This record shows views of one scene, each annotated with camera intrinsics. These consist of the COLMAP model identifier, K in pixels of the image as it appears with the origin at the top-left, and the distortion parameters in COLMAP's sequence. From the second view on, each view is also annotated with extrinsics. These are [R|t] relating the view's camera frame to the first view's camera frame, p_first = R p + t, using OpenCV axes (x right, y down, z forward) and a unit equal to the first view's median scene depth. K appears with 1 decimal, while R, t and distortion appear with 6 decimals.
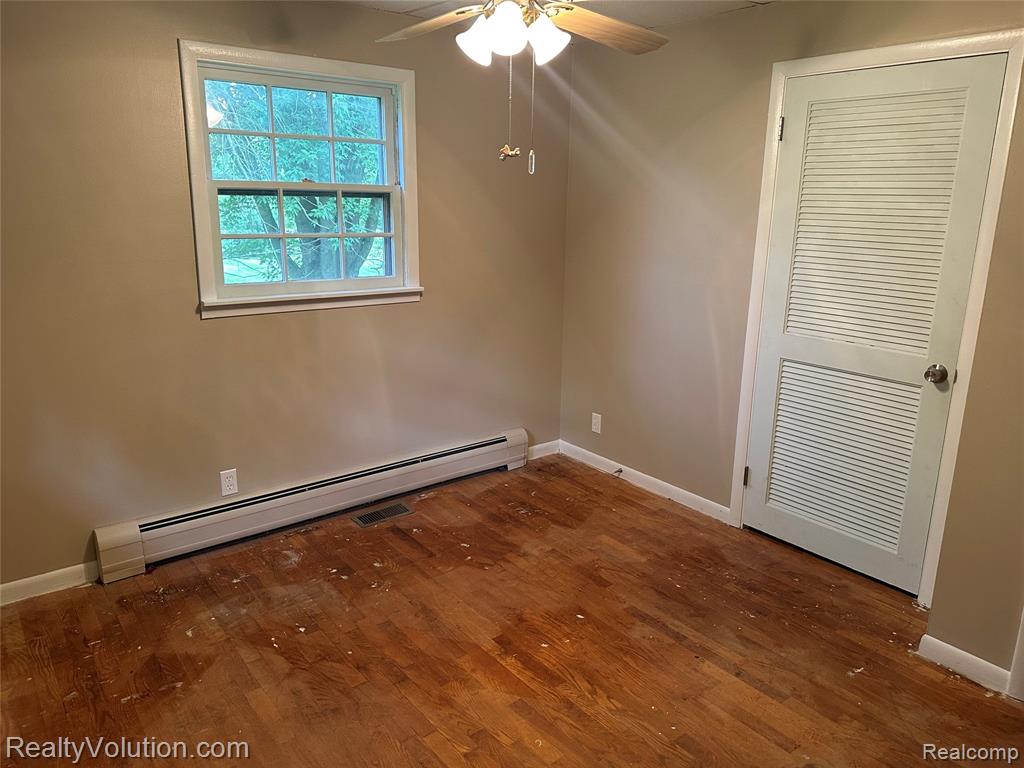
lens RADIAL K [[721.2, 0, 507.5], [0, 721.2, 382.4], [0, 0, 1]] dist [0.081144, -0.107647]
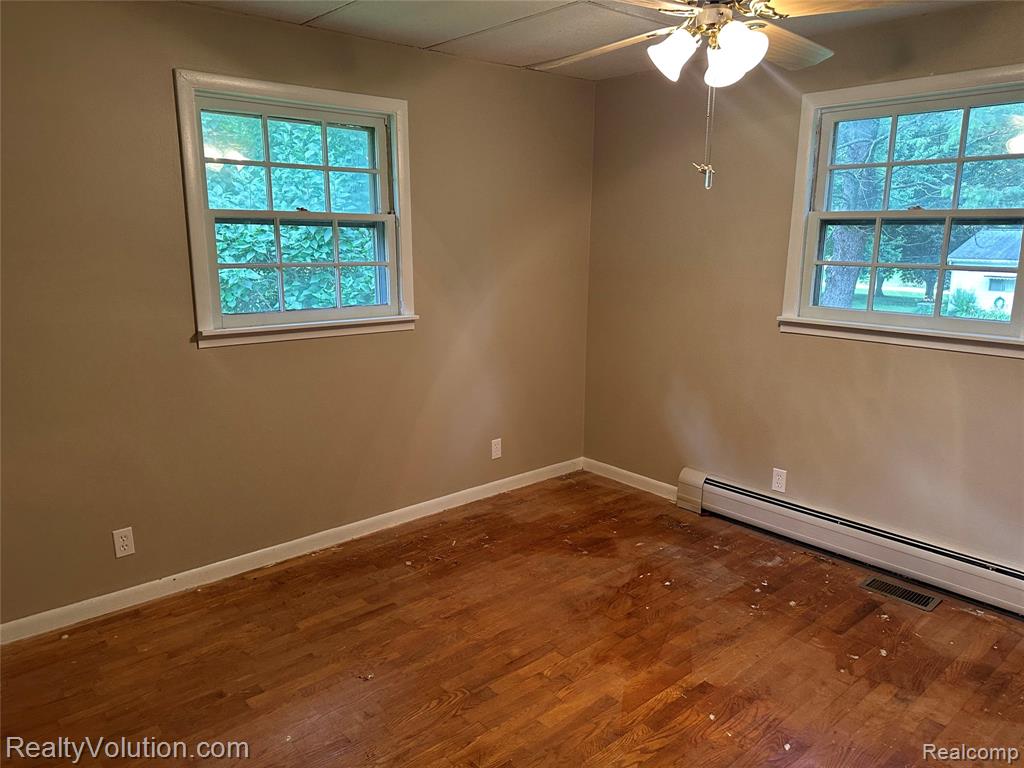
lens RADIAL K [[721.2, 0, 507.5], [0, 721.2, 382.4], [0, 0, 1]] dist [0.081144, -0.107647]
pose [[0.032467, 0.188995, -0.981441, 0.739023], [-0.250133, 0.952247, 0.175098, -0.107272], [0.967667, 0.239806, 0.078190, 0.517933]]
